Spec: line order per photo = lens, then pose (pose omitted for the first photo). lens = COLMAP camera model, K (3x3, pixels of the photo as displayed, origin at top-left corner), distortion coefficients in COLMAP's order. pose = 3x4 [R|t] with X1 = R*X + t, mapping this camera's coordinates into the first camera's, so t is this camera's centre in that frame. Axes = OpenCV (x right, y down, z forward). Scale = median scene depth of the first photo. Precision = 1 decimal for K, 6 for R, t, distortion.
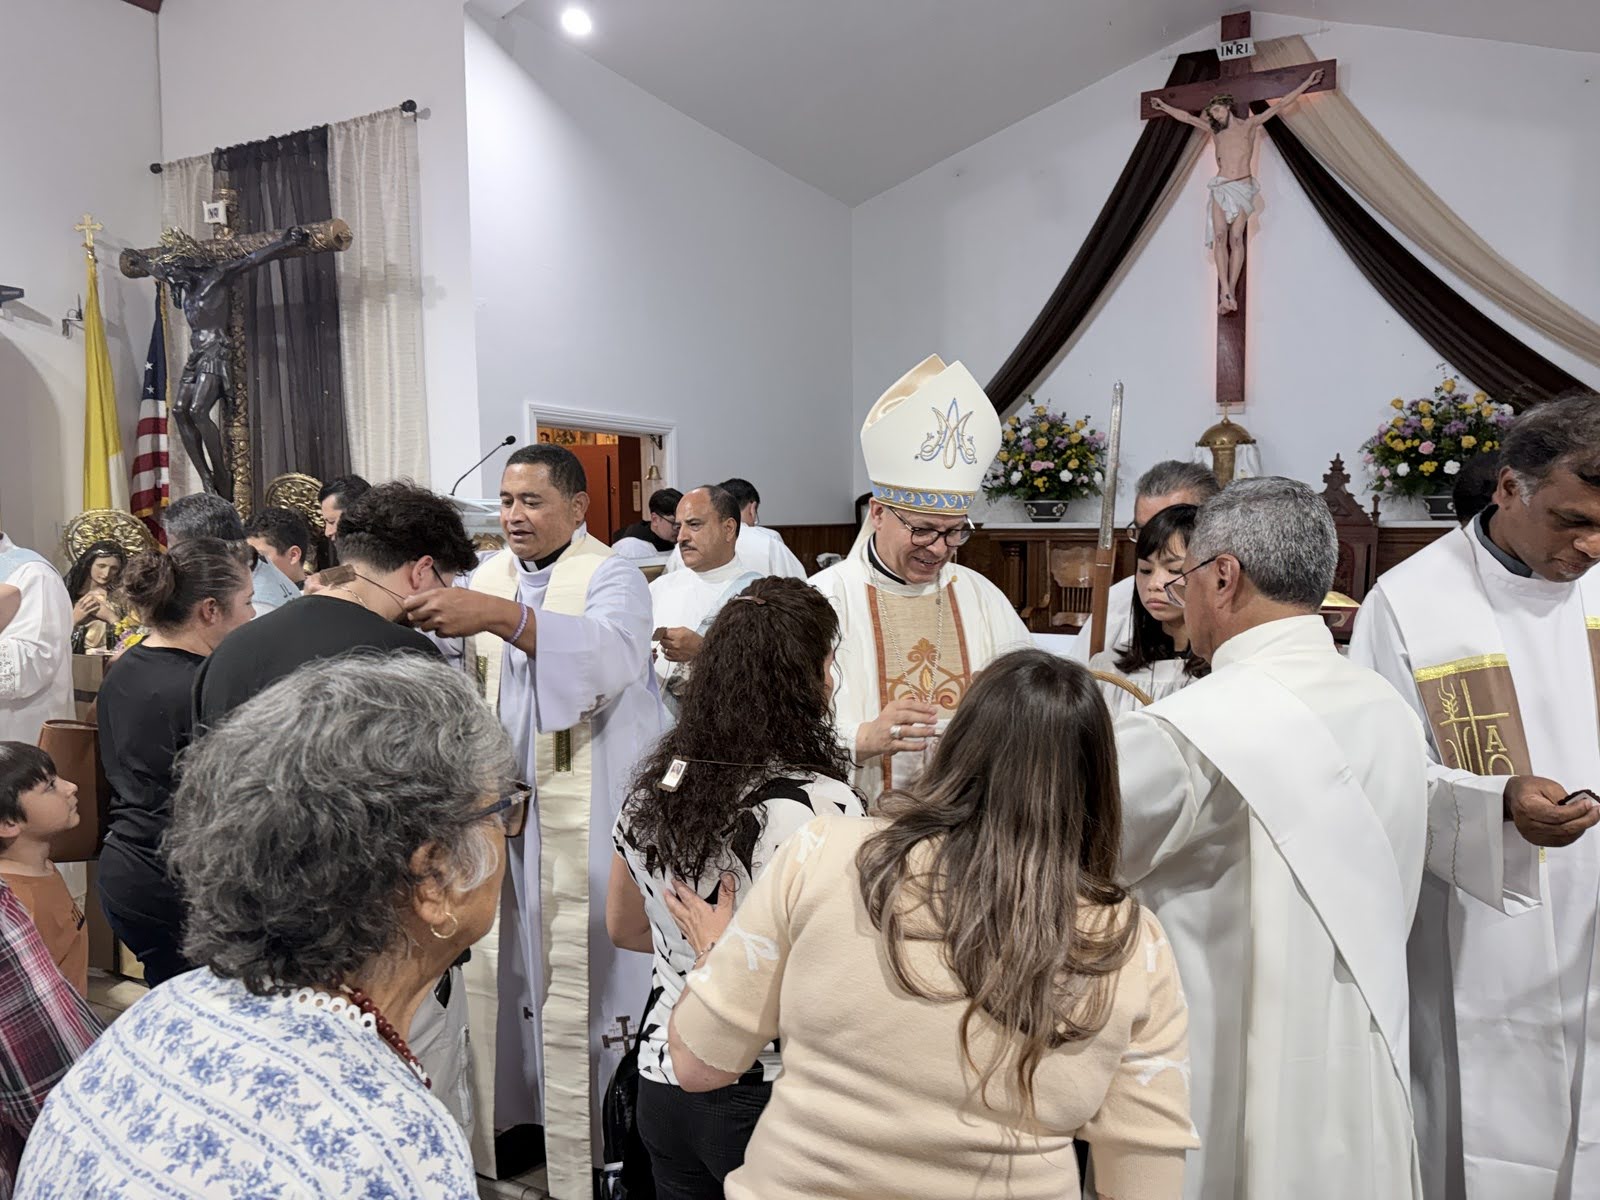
lens RADIAL K [[1040.4, 0, 886.1], [0, 1040.4, 586.0], [0, 0, 1]] dist [0.010380, -0.008060]
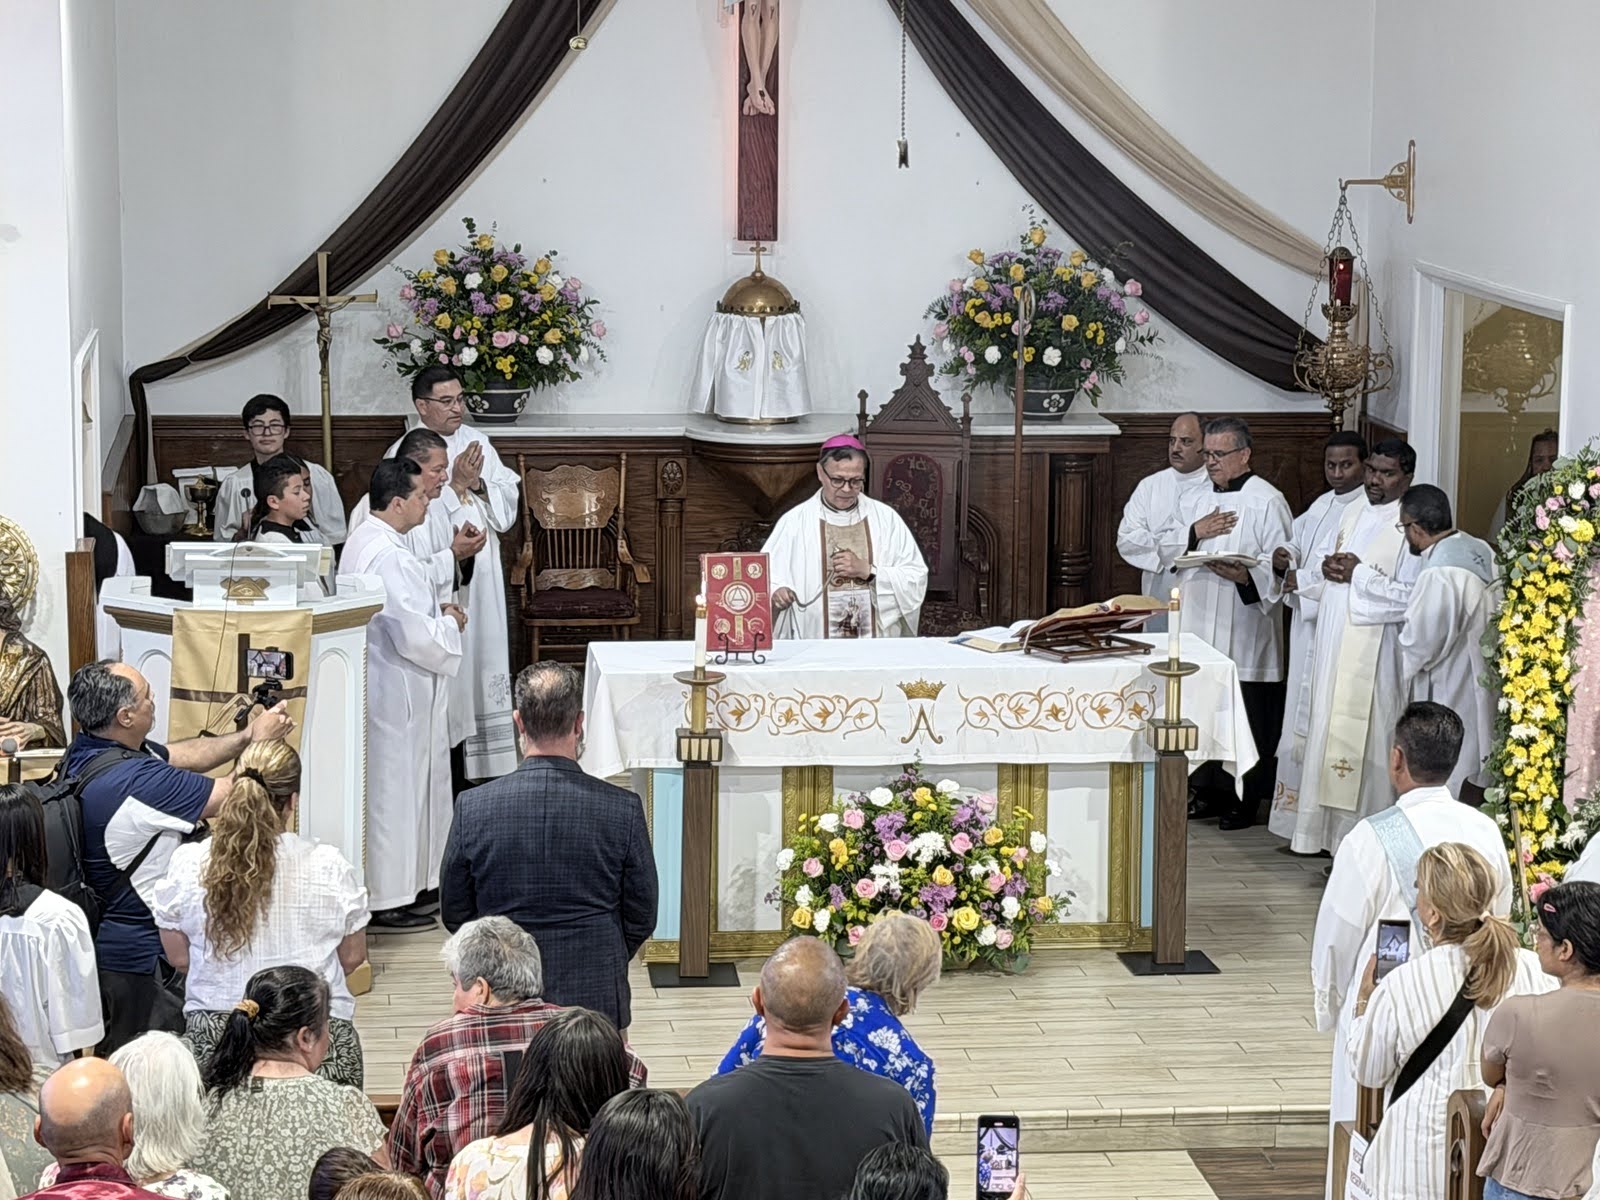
lens RADIAL K [[3817.9, 0, 805.4], [0, 3817.9, 607.8], [0, 0, 1]] dist [0.215494, 0.000000]
pose [[0.848858, -0.055988, 0.525648, -1.046787], [0.010463, 0.995960, 0.089186, -0.174980], [-0.528518, -0.070207, 0.846014, -1.231497]]
